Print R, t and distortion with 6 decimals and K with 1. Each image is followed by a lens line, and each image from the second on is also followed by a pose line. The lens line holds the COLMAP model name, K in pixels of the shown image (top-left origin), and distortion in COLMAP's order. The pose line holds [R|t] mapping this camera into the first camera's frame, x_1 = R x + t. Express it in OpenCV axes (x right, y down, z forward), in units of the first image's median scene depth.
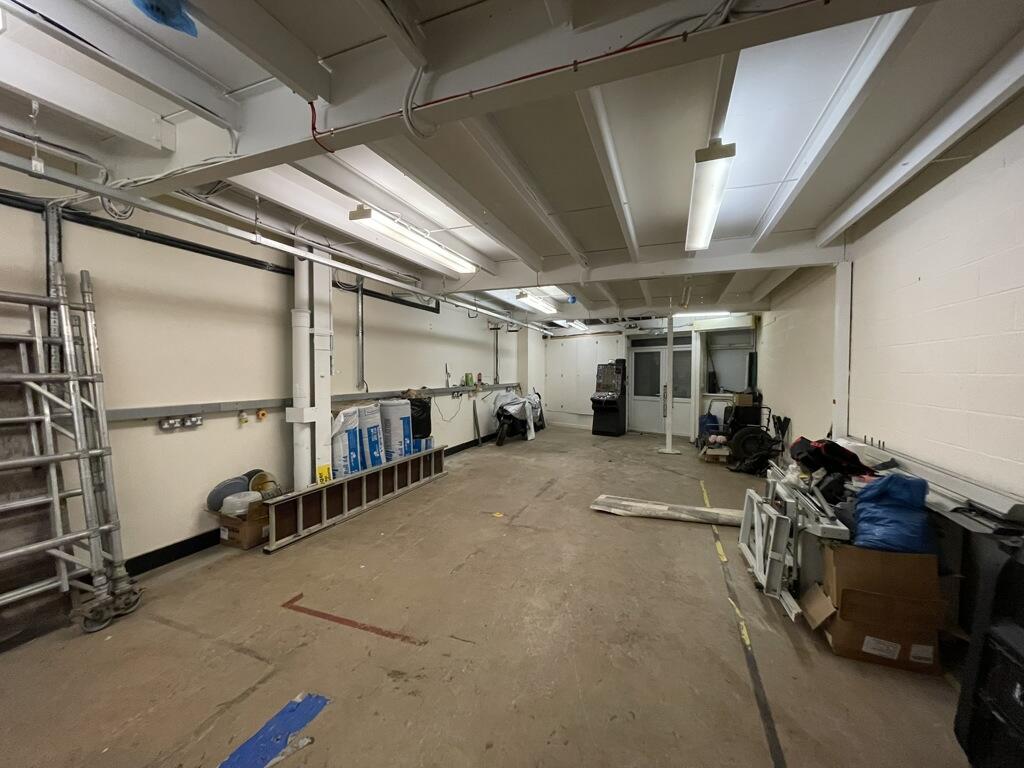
lens RADIAL K [[411.7, 0, 512.0], [0, 411.7, 384.0], [0, 0, 1]] dist [-0.001176, -0.000324]
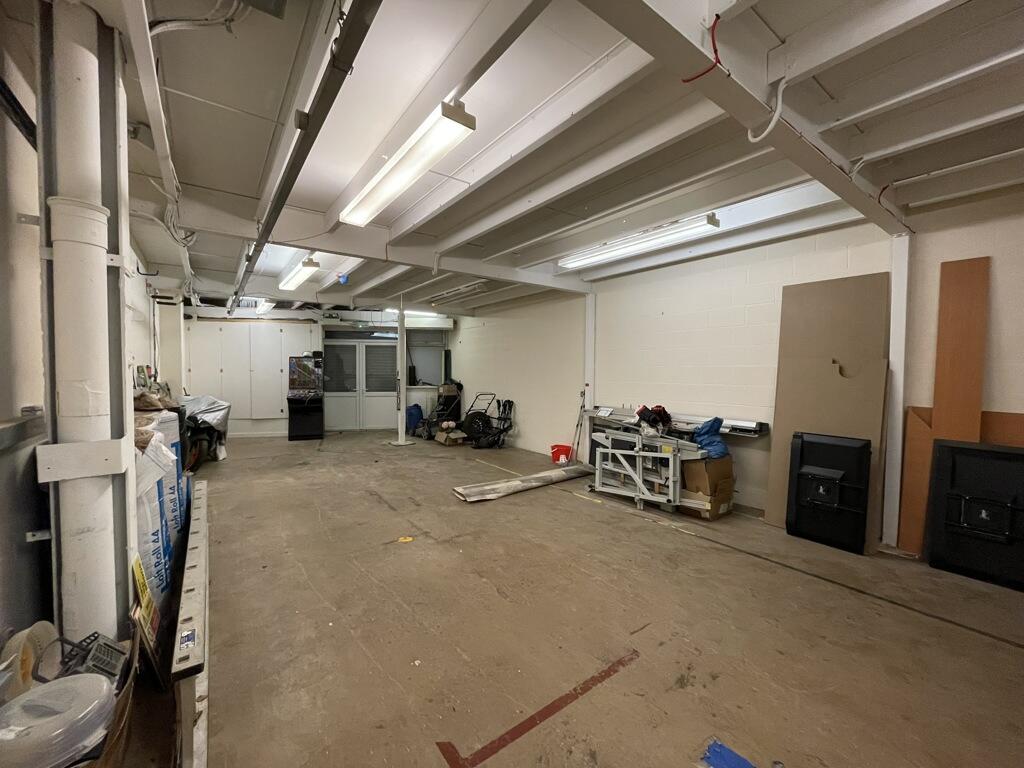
lens RADIAL K [[411.7, 0, 512.0], [0, 411.7, 384.0], [0, 0, 1]] dist [-0.001176, -0.000324]
pose [[0.536541, -0.030482, 0.843324, -0.569149], [0.023990, 0.999494, 0.020864, 0.002083], [-0.843533, 0.009037, 0.537001, 0.373304]]
